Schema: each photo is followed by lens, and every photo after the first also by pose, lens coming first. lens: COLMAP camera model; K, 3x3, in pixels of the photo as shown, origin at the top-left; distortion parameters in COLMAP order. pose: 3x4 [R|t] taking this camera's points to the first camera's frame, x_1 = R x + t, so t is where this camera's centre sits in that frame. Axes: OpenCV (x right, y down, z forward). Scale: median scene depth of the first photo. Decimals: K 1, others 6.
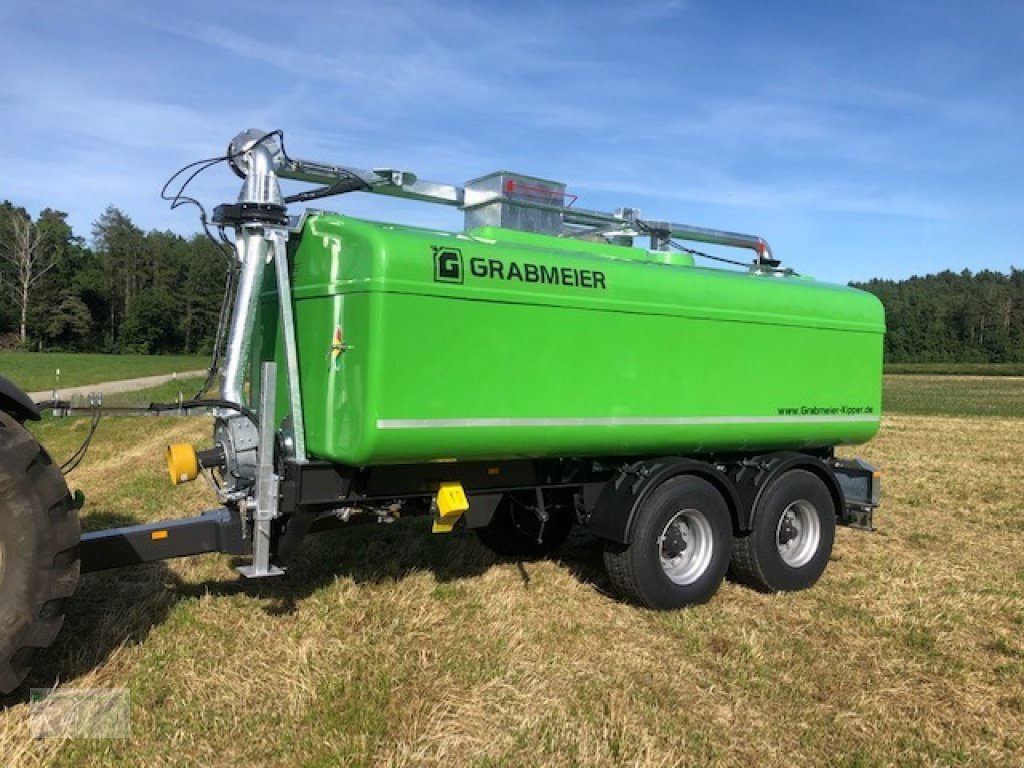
lens RADIAL K [[789.0, 0, 514.4], [0, 789.0, 423.5], [0, 0, 1]] dist [0.007308, 0.000445]
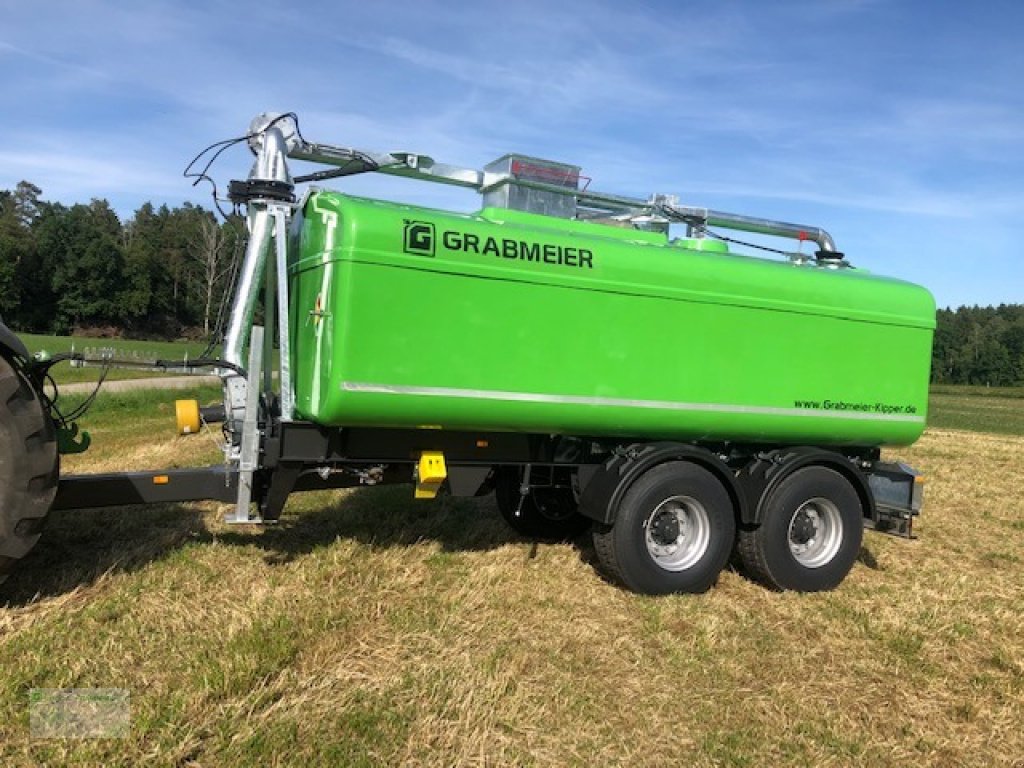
lens RADIAL K [[789.0, 0, 514.4], [0, 789.0, 423.5], [0, 0, 1]] dist [0.007308, 0.000445]
pose [[0.985262, 0.051219, -0.163201, 0.186368], [-0.051917, 0.998651, -0.000011, 0.032276], [0.162981, 0.008484, 0.986593, -0.007233]]
